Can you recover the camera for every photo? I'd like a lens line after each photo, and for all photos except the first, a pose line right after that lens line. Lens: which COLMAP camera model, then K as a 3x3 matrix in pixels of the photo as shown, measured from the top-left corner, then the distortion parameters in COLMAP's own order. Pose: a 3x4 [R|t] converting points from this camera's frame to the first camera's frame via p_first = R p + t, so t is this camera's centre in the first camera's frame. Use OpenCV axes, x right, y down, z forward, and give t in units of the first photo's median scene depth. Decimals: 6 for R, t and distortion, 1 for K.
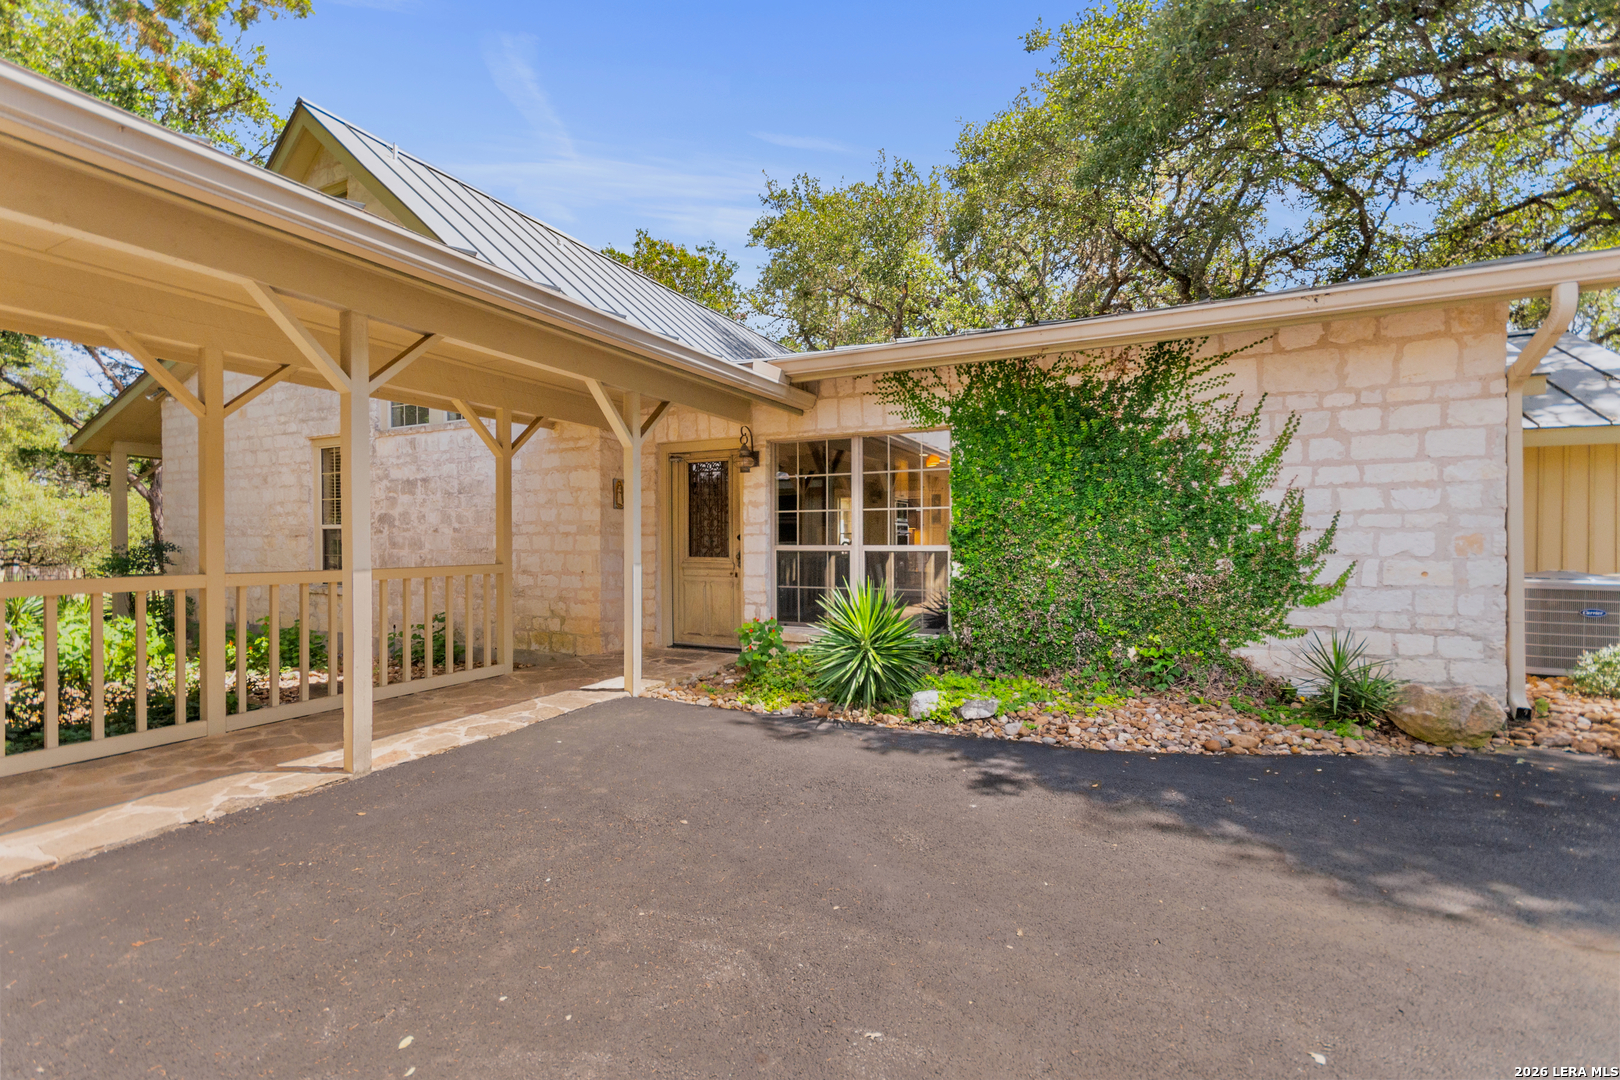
lens RADIAL K [[706.7, 0, 810.0], [0, 706.7, 540.0], [0, 0, 1]] dist [0.000059, 0.000316]
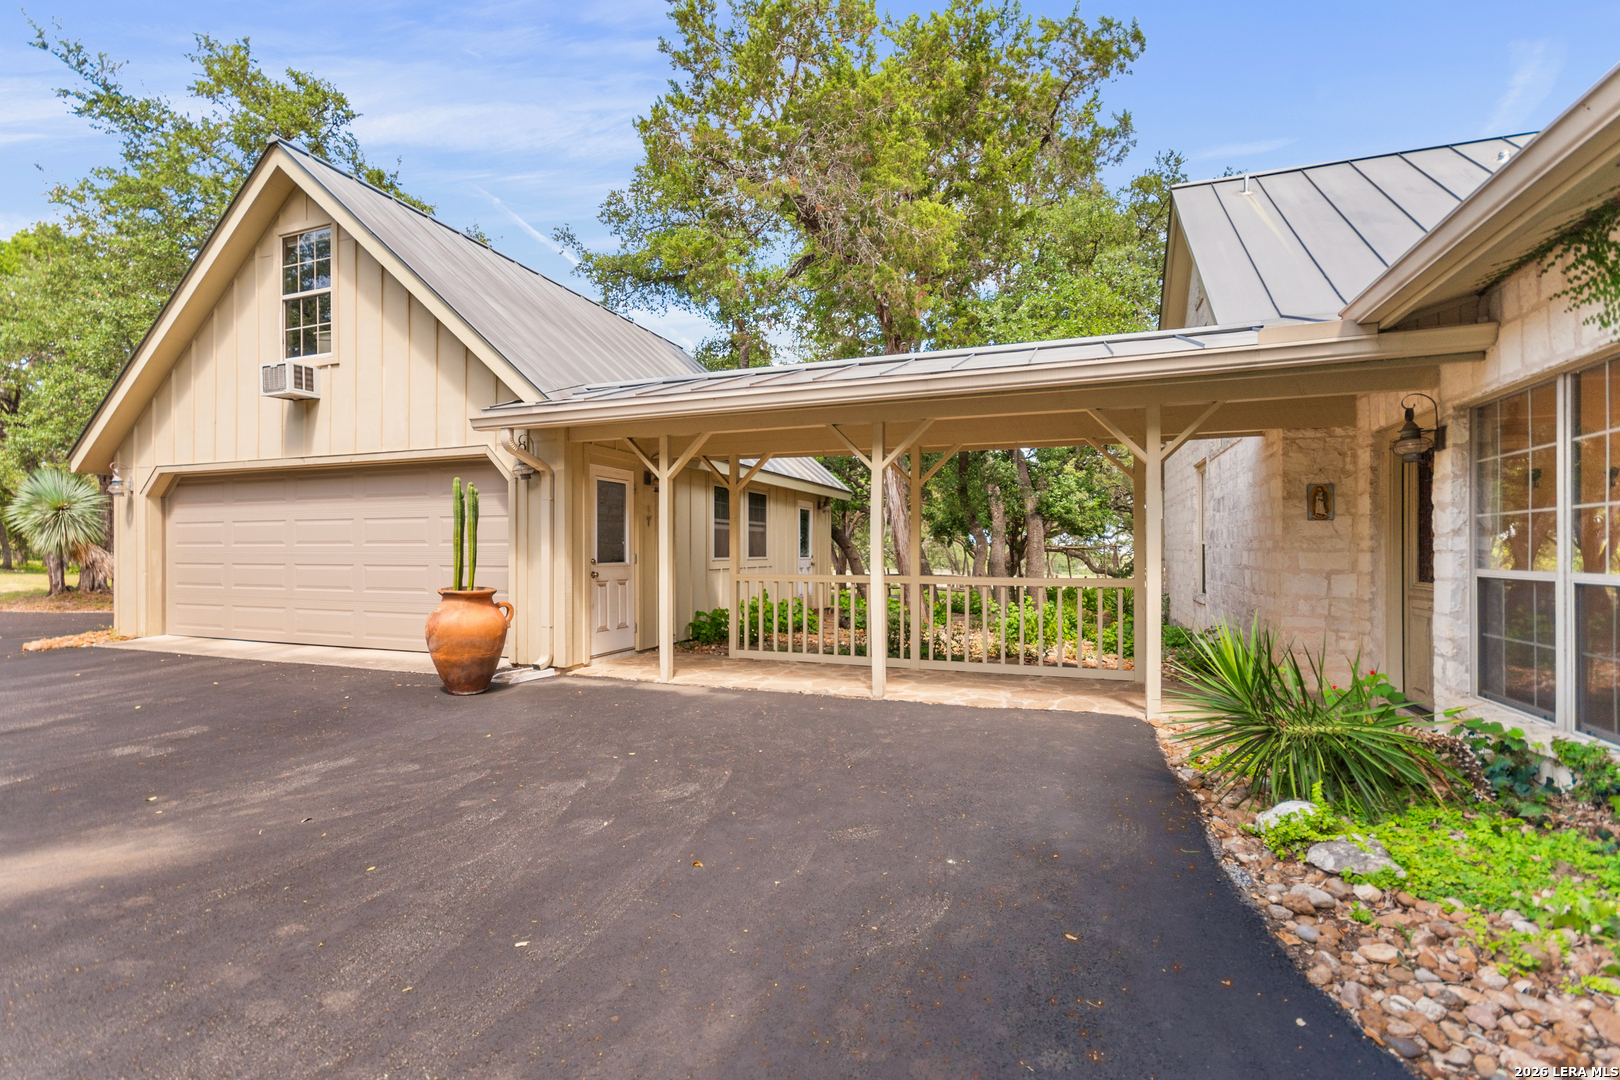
lens RADIAL K [[706.7, 0, 810.0], [0, 706.7, 540.0], [0, 0, 1]] dist [0.000059, 0.000316]
pose [[0.115613, -0.014045, -0.993195, 0.977250], [-0.001901, 0.999895, -0.014361, -0.015471], [0.993293, 0.003548, 0.115574, 0.635116]]
